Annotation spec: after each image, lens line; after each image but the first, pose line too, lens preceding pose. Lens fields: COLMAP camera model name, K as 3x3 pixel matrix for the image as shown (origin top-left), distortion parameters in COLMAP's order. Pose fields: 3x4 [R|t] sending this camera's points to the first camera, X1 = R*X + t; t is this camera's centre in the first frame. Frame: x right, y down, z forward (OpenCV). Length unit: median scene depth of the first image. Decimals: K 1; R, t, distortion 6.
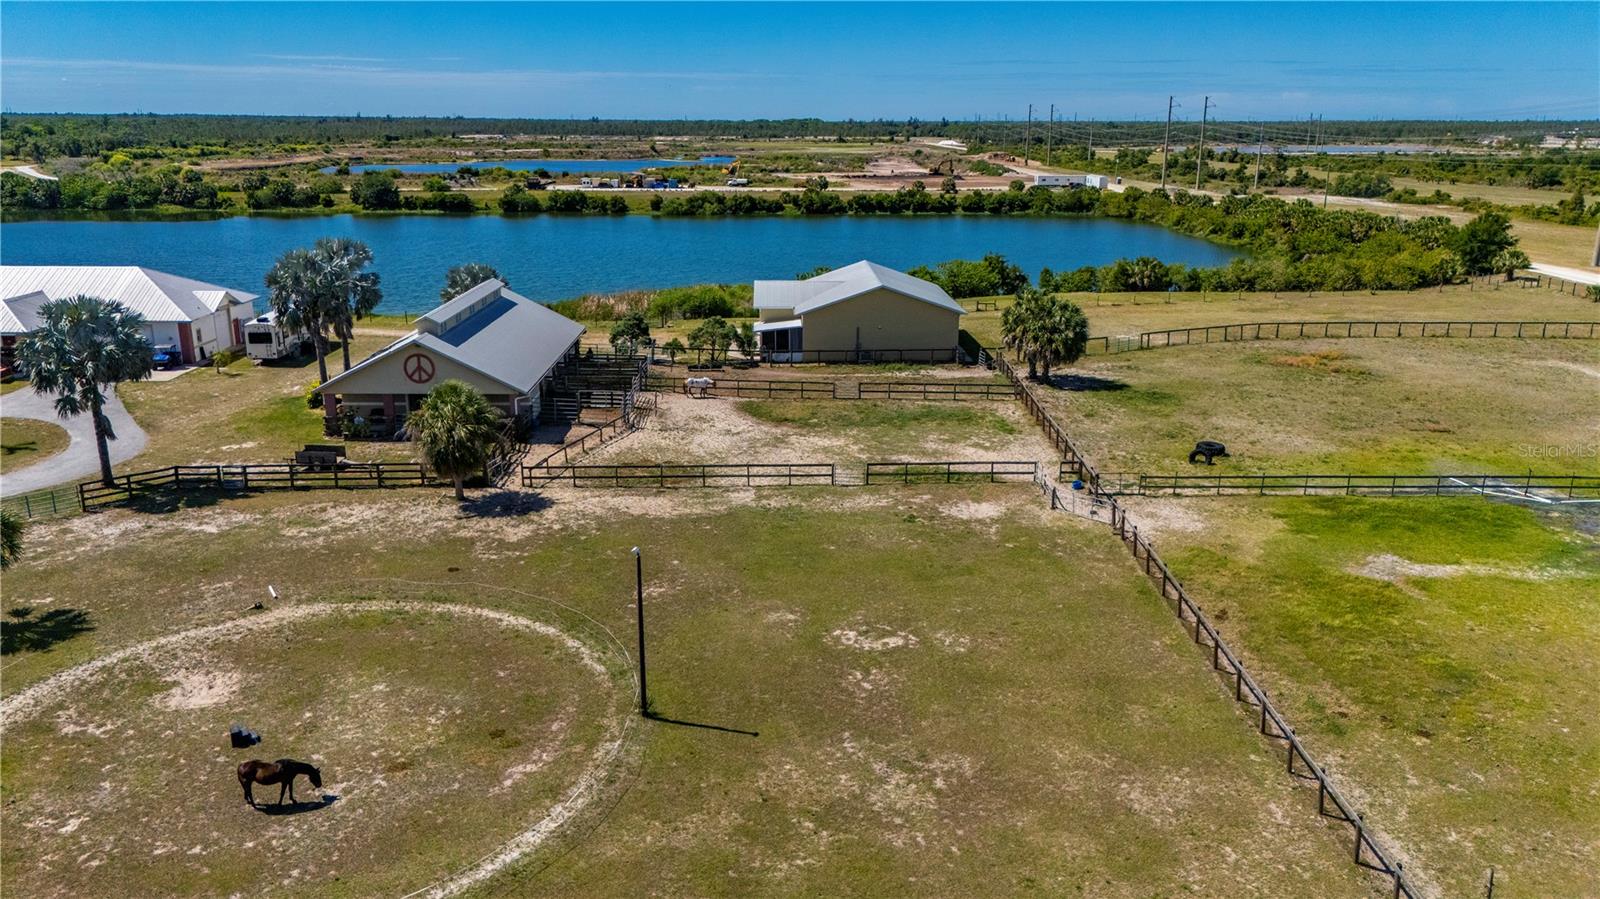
lens RADIAL K [[1187.0, 0, 797.6], [0, 1187.0, 453.4], [0, 0, 1]] dist [0.083859, -0.083460]
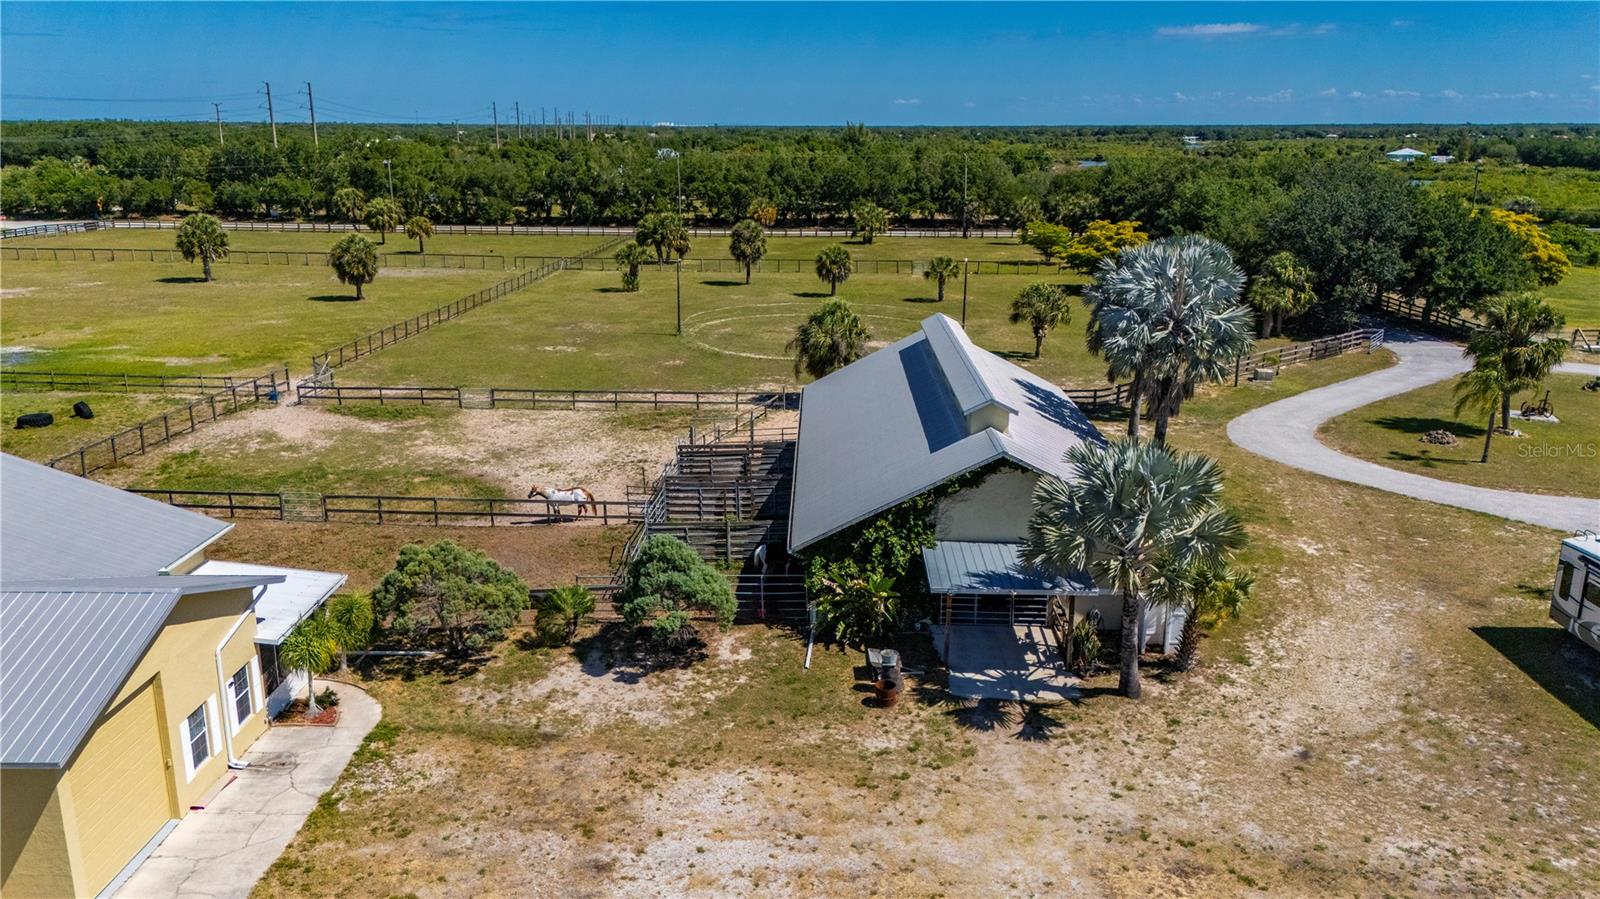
lens RADIAL K [[1174.7, 0, 798.5], [0, 1174.7, 448.8], [0, 0, 1]] dist [0.079874, -0.082238]
pose [[-0.998866, -0.015830, 0.044898, -0.077735], [0.009363, 0.859360, 0.511286, -0.128616], [-0.046678, 0.511126, -0.858237, 0.513856]]
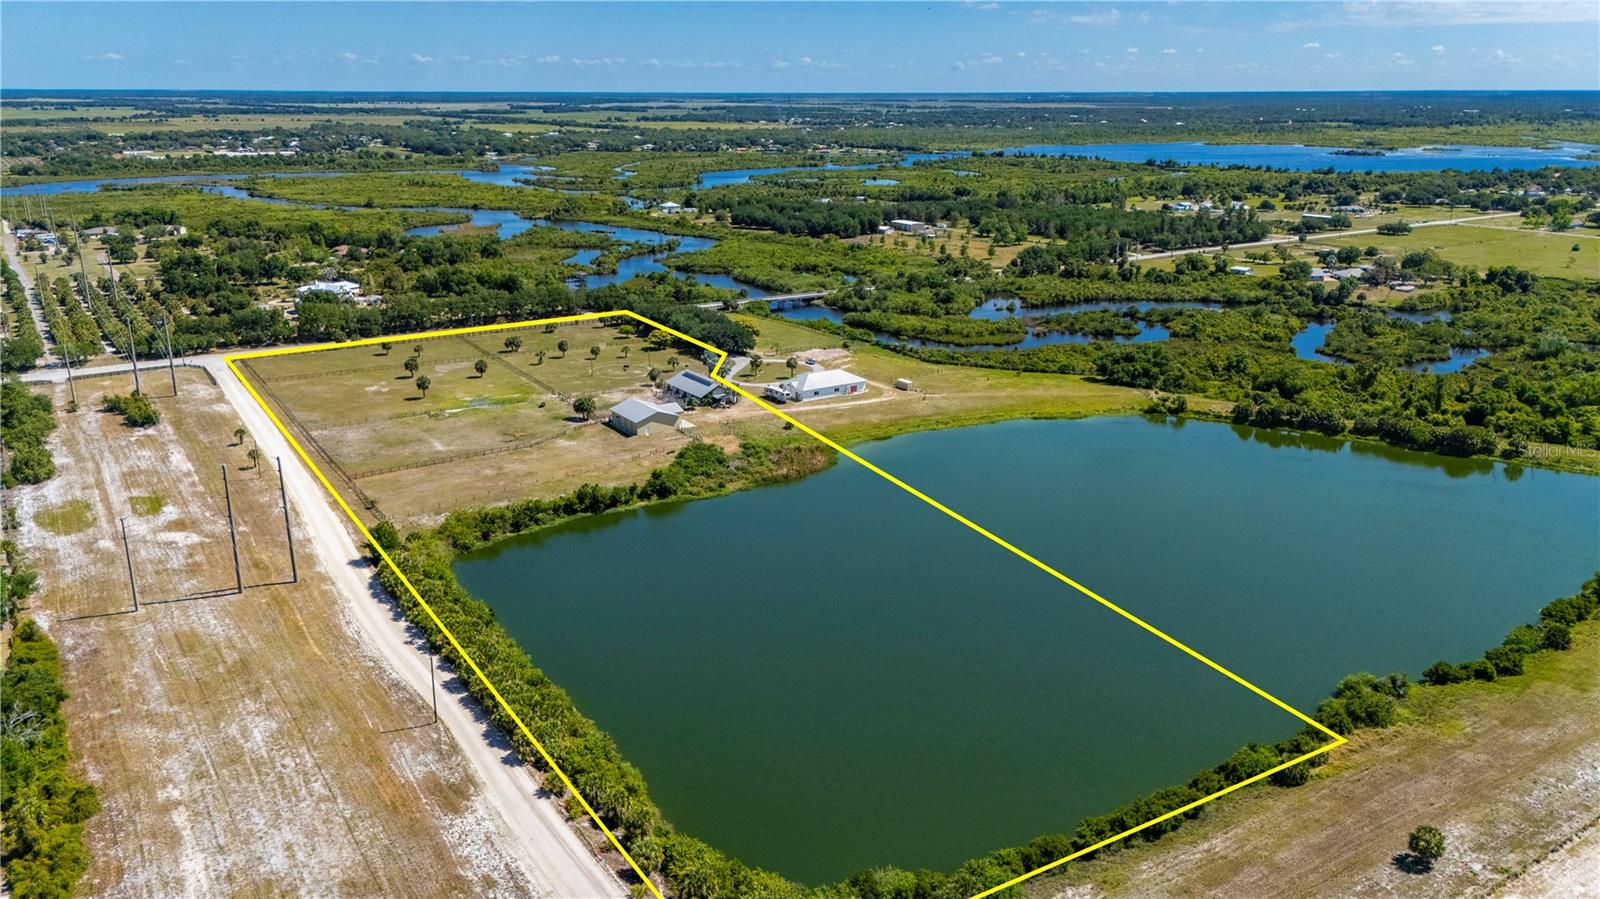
lens RADIAL K [[1191.0, 0, 800.0], [0, 1191.0, 449.5], [0, 0, 1]] dist [0.078871, -0.095960]
pose [[-0.850542, 0.149987, -0.504066, 0.594273], [-0.142980, 0.856418, 0.496090, -0.752345], [0.506098, 0.494017, -0.706974, 1.556432]]
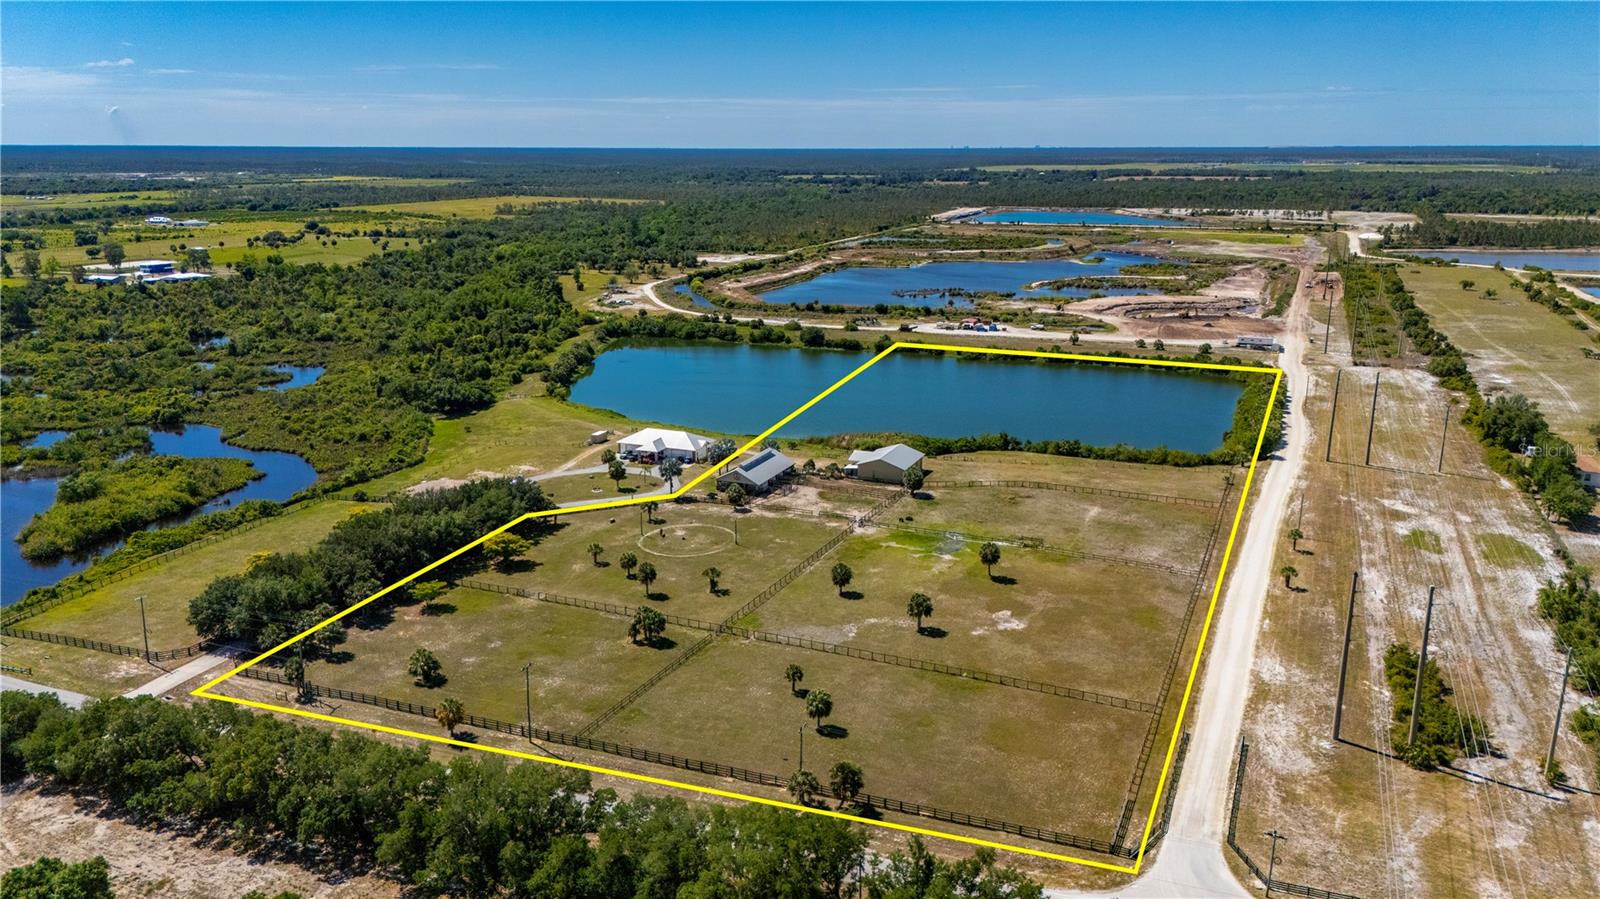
lens RADIAL K [[1177.7, 0, 800.0], [0, 1177.7, 449.5], [0, 0, 1]] dist [0.108574, -0.148457]
pose [[0.912054, 0.099647, -0.397779, 0.456730], [-0.108028, 0.994147, 0.001348, -0.058263], [0.395585, 0.041742, 0.917480, -0.814086]]
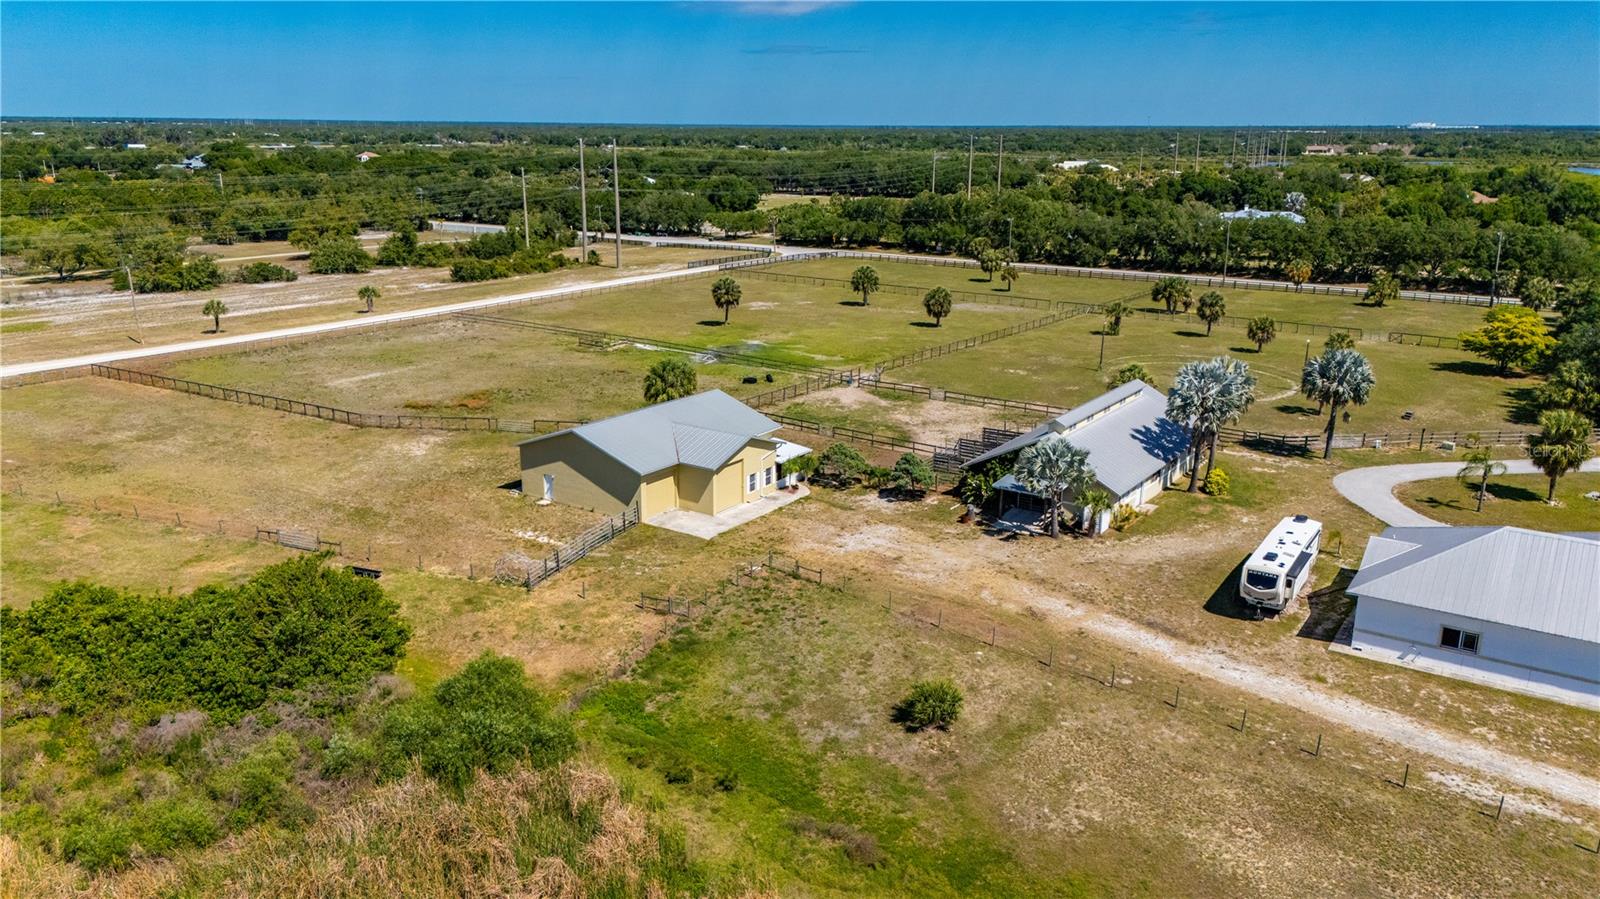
lens RADIAL K [[1162.8, 0, 800.0], [0, 1162.8, 449.5], [0, 0, 1]] dist [0.081783, -0.066271]
pose [[-0.808103, -0.162743, 0.566113, -0.241747], [0.151285, 0.871495, 0.466485, -0.230659], [-0.569282, 0.462613, -0.679637, 0.676787]]
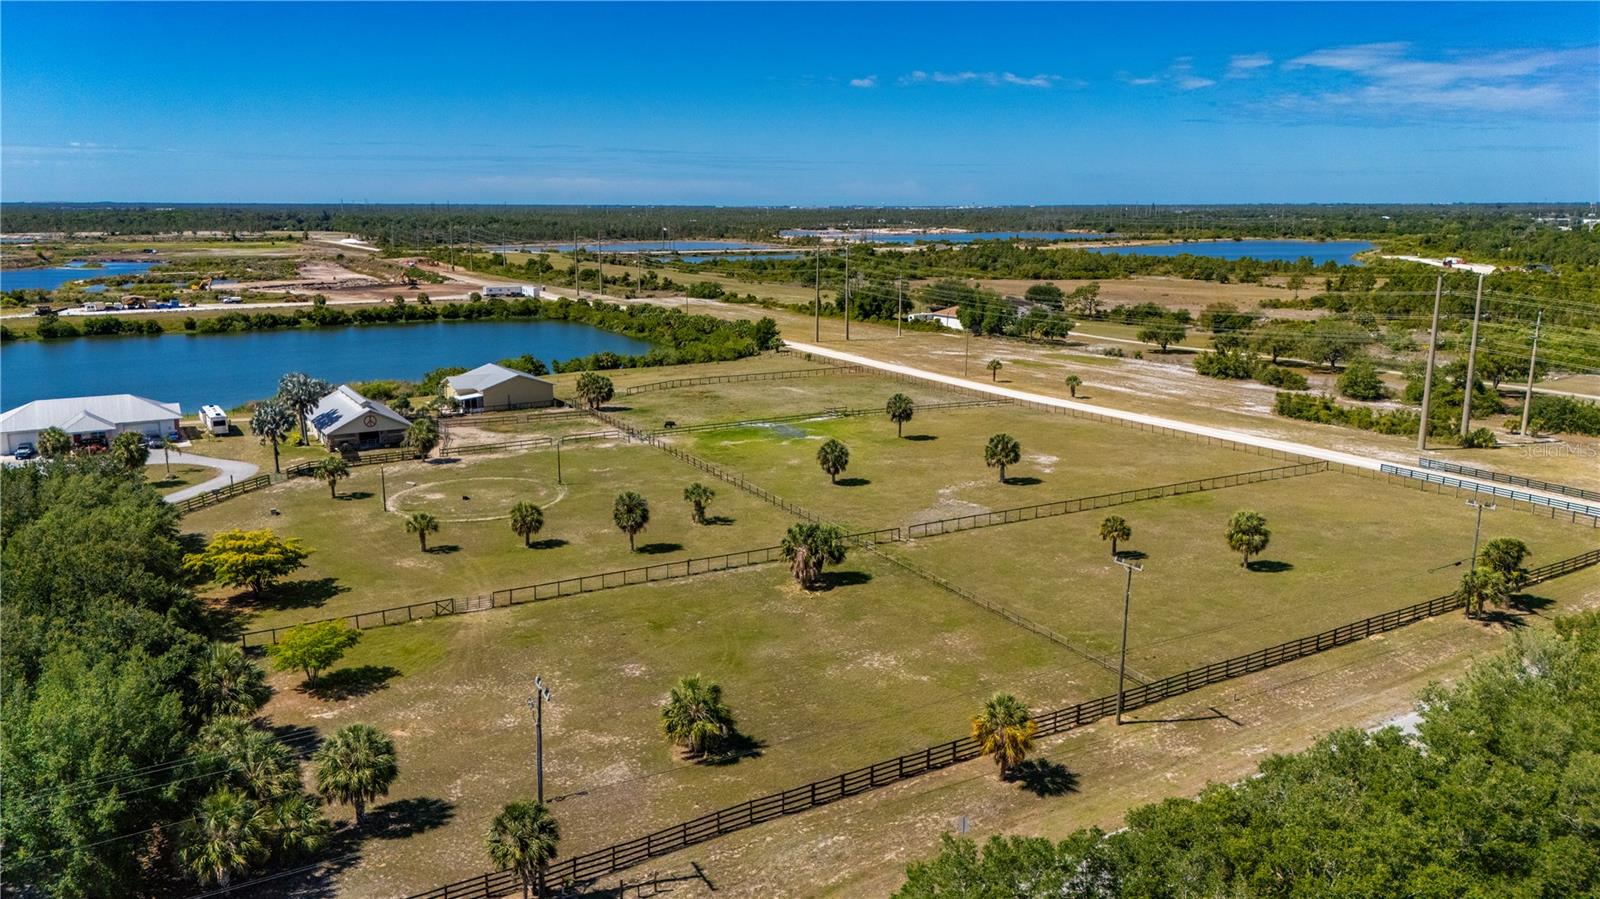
lens RADIAL K [[1191.0, 0, 800.0], [0, 1191.0, 449.5], [0, 0, 1]] dist [0.078871, -0.095960]
pose [[0.874196, -0.101974, 0.474744, -0.217314], [0.133724, 0.990452, -0.033493, 0.057128], [-0.466796, 0.092764, 0.879486, -0.480763]]
